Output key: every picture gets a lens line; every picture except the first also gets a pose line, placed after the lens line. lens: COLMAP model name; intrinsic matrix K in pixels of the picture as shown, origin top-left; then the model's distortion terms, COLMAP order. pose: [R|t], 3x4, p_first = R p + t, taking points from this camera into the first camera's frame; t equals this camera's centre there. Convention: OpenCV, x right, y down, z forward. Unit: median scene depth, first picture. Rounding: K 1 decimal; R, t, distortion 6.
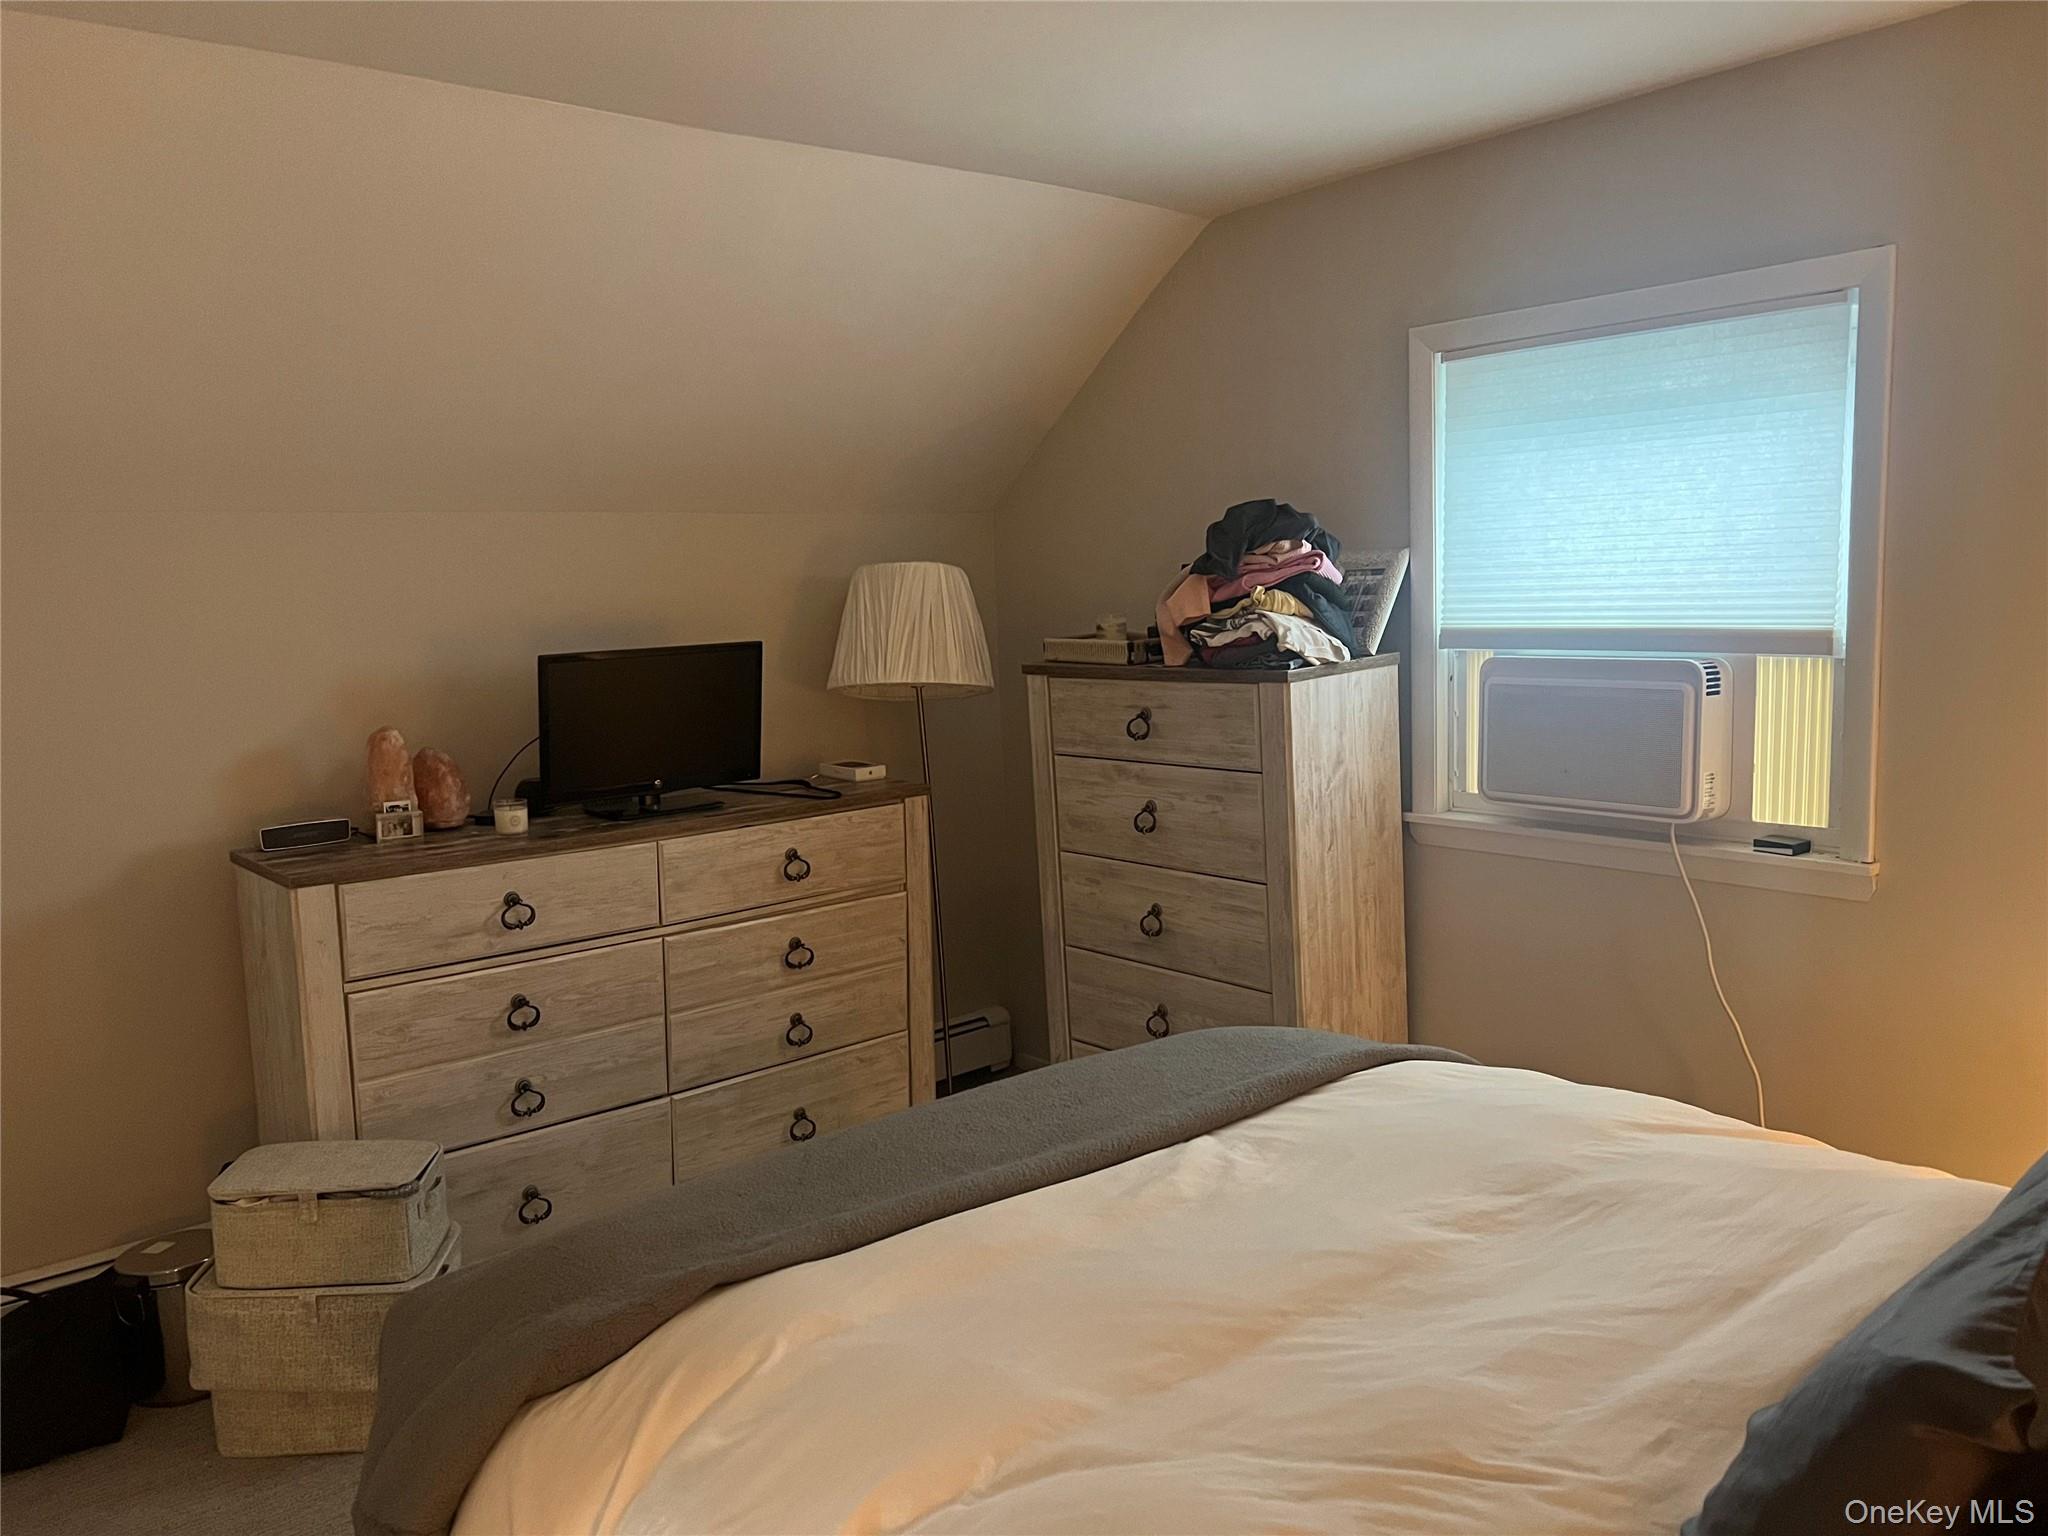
lens RADIAL K [[1531.4, 0, 1023.0], [0, 1531.4, 781.6], [0, 0, 1]] dist [0.060028, -0.072433]
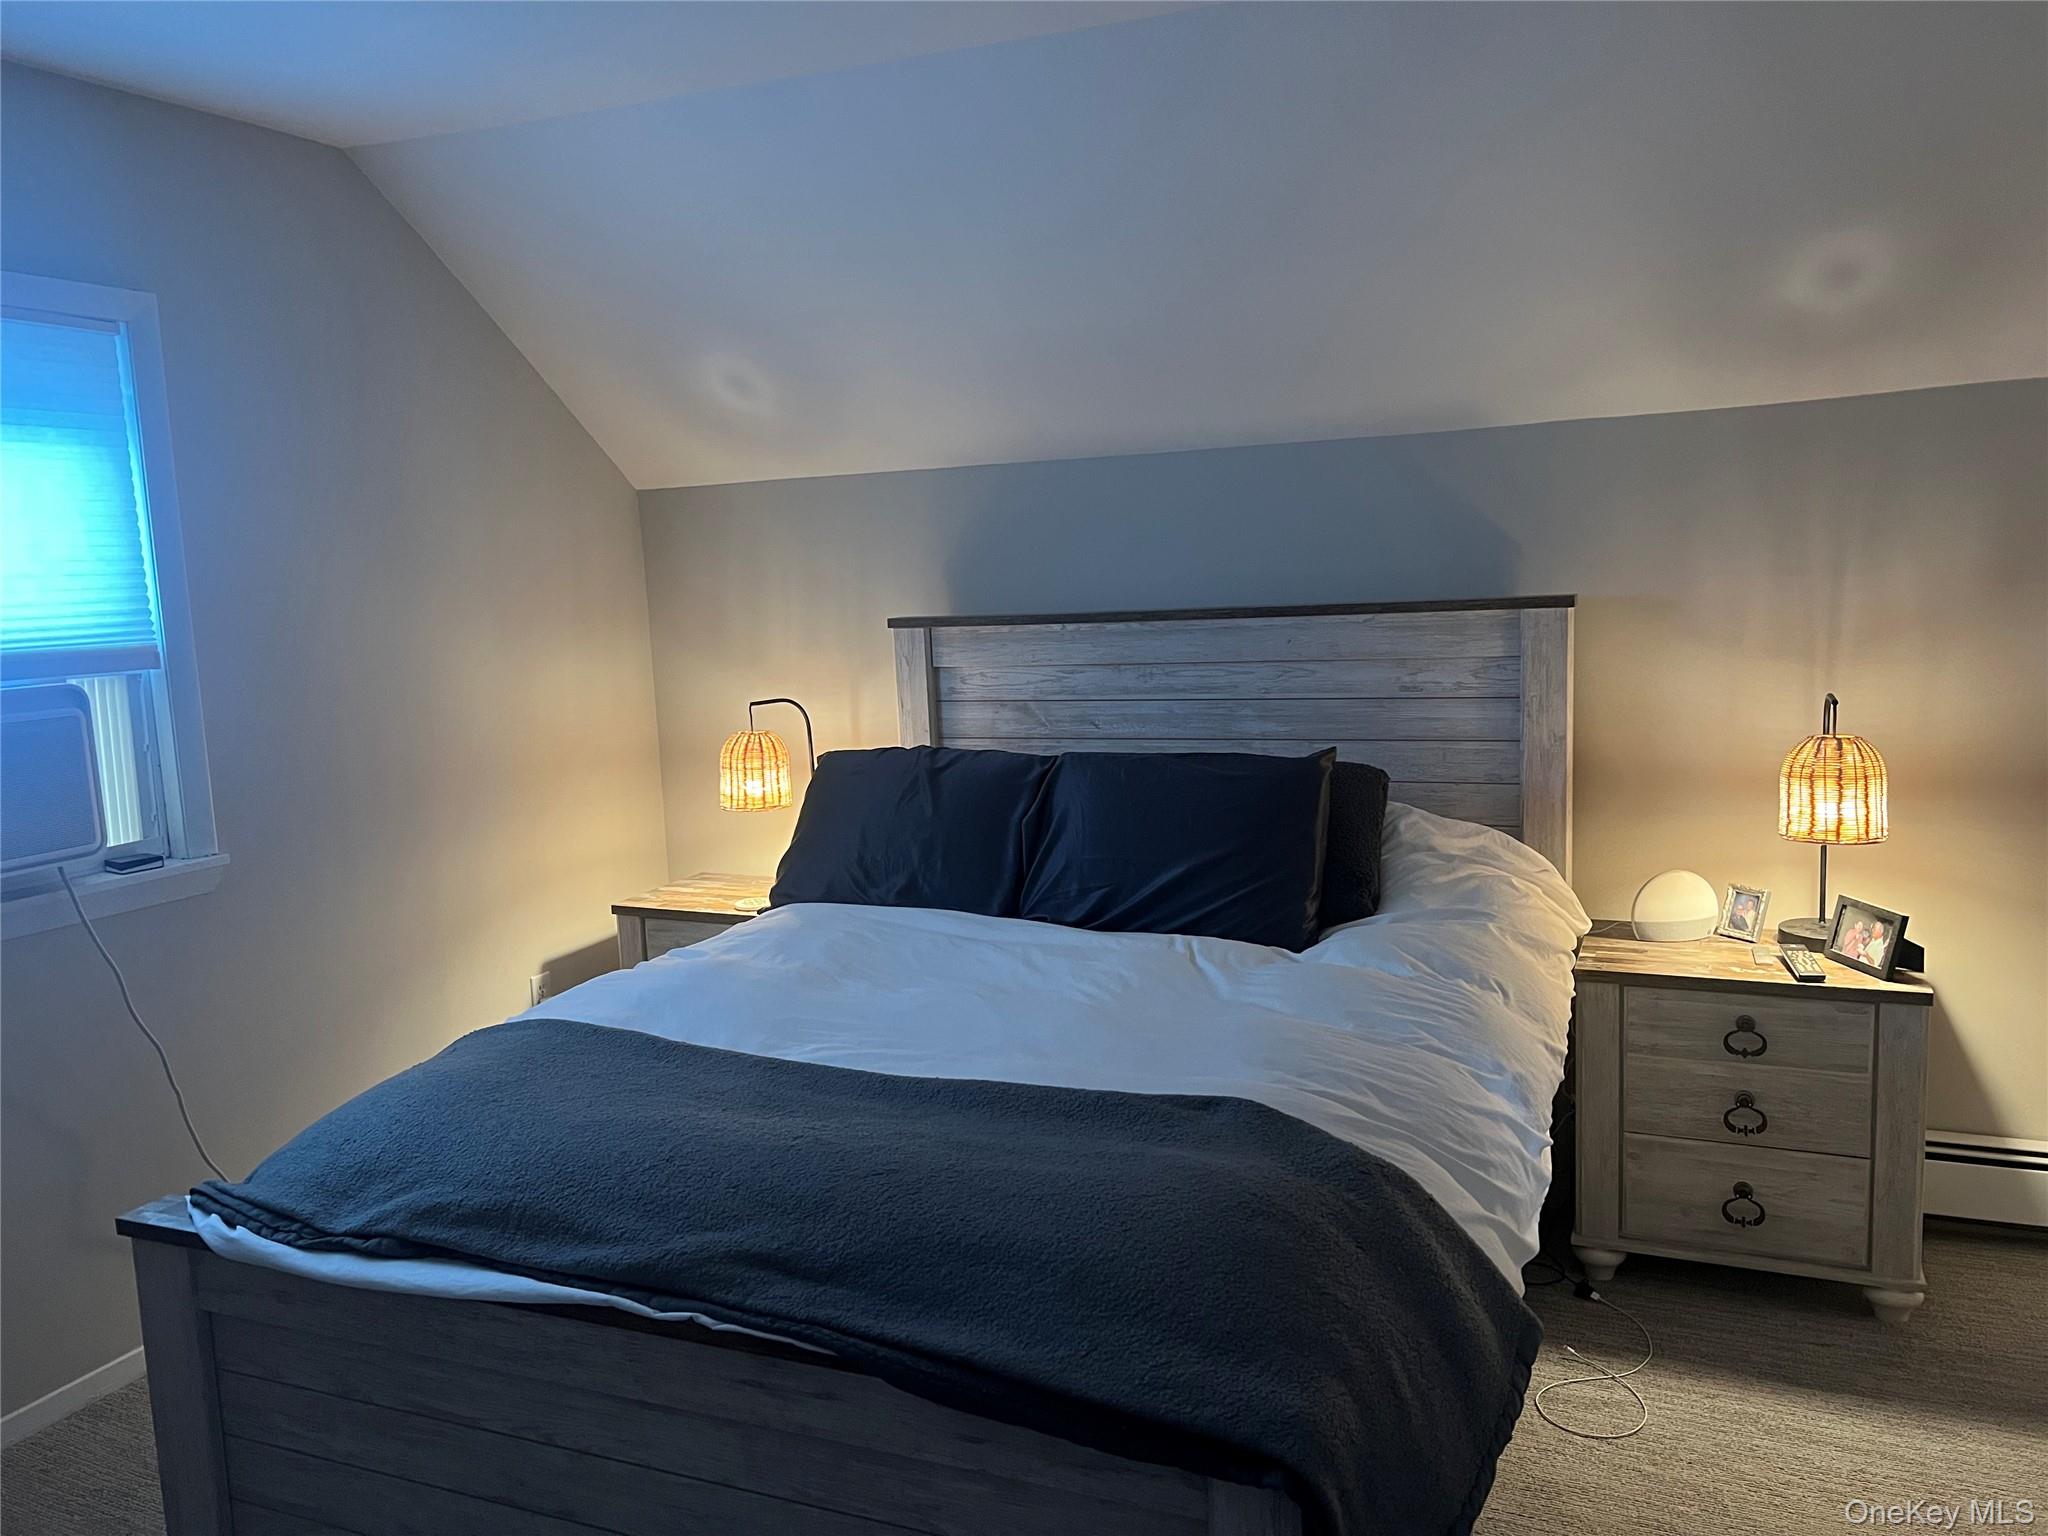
lens RADIAL K [[1531.4, 0, 1017.7], [0, 1531.4, 757.4], [0, 0, 1]] dist [0.060028, -0.072433]
pose [[-0.417355, -0.065157, 0.906405, -0.844398], [0.176059, 0.972730, 0.150992, -0.098681], [-0.891526, 0.222598, -0.394503, 1.128759]]
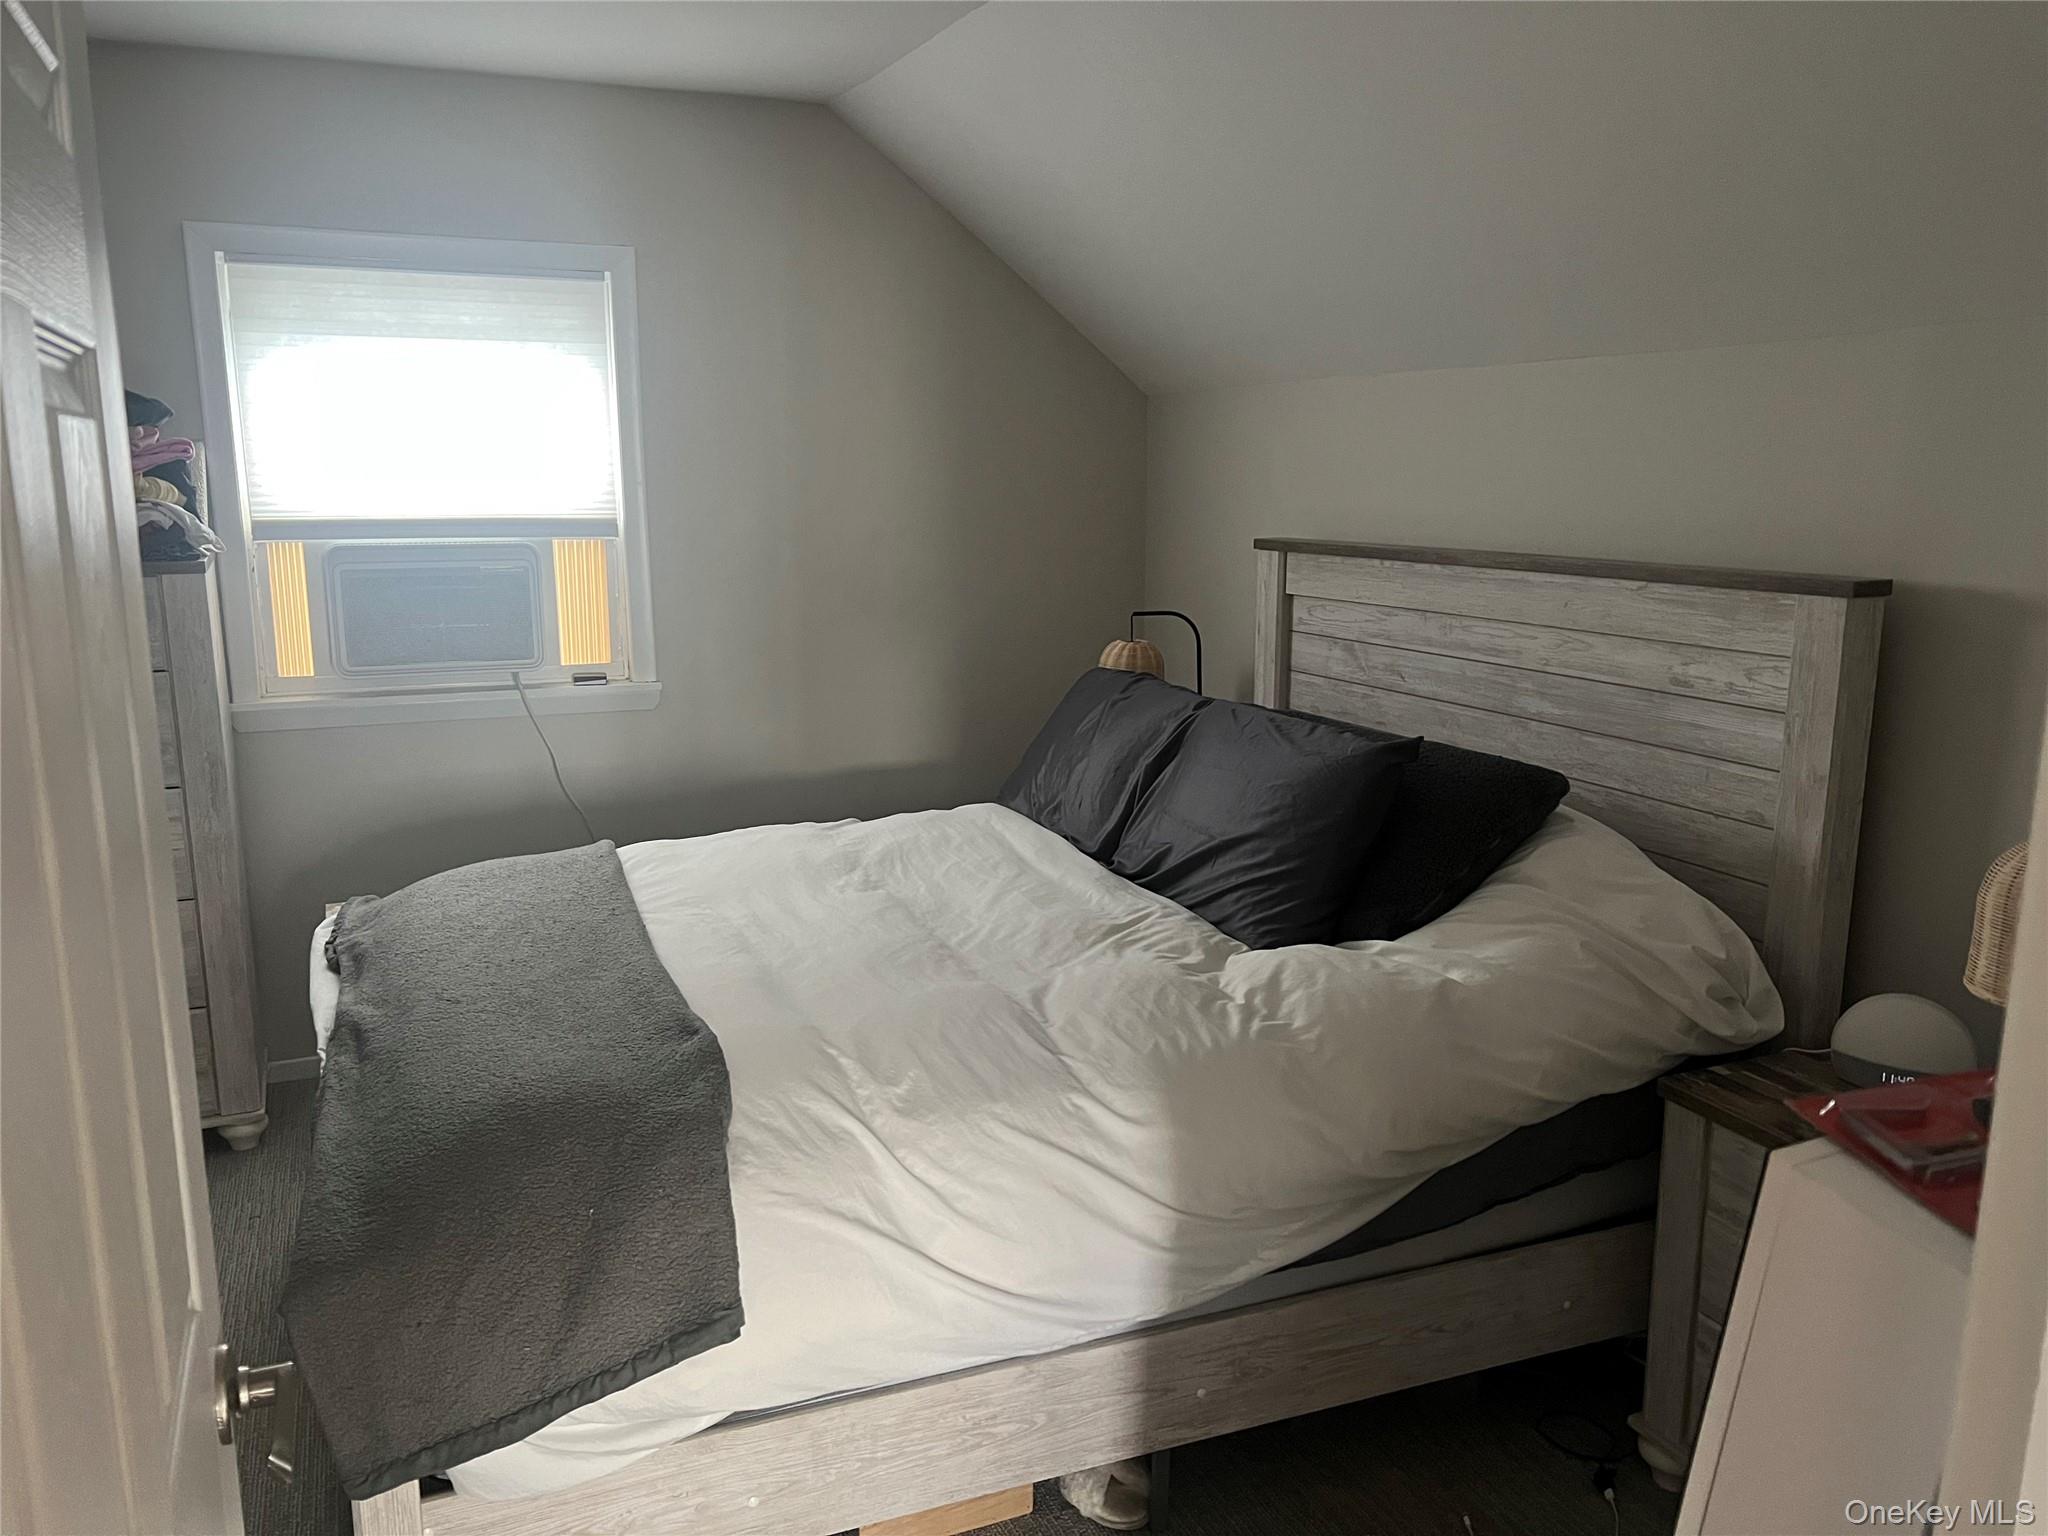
lens RADIAL K [[1531.4, 0, 1021.8], [0, 1531.4, 773.4], [0, 0, 1]] dist [0.060028, -0.072433]
pose [[0.306513, -0.154187, 0.939296, -0.883182], [0.114368, 0.985610, 0.124468, -0.002452], [-0.944971, 0.069275, 0.319736, 0.278297]]
